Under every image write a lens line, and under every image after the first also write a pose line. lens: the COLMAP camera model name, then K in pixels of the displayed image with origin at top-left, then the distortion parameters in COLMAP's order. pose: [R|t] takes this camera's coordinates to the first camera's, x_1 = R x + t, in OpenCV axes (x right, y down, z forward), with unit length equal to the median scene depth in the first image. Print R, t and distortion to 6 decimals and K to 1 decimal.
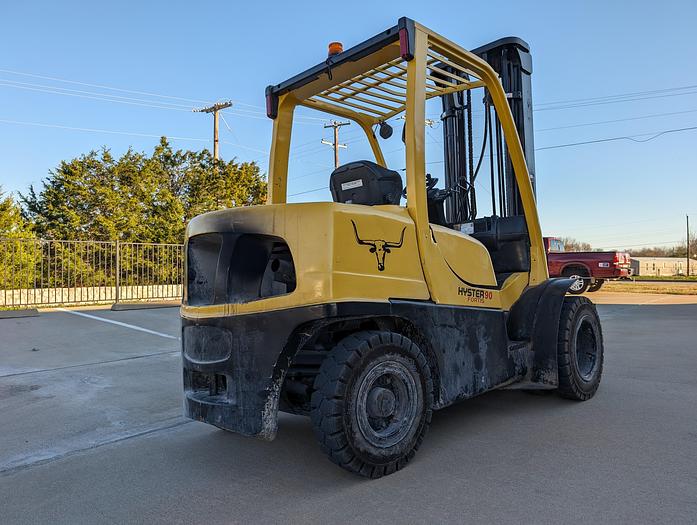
lens RADIAL K [[502.5, 0, 348.1], [0, 502.5, 261.7], [0, 0, 1]] dist [0.035903, -0.034983]
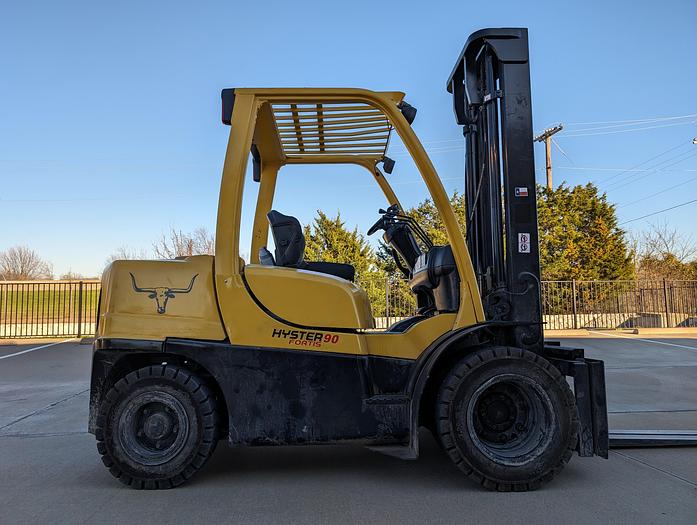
lens RADIAL K [[502.5, 0, 363.1], [0, 502.5, 259.1], [0, 0, 1]] dist [0.035903, -0.034983]
pose [[0.715383, -0.060501, -0.696109, 1.096370], [0.016779, 0.997445, -0.069447, -0.016736], [0.698531, 0.038001, 0.714570, 0.419353]]
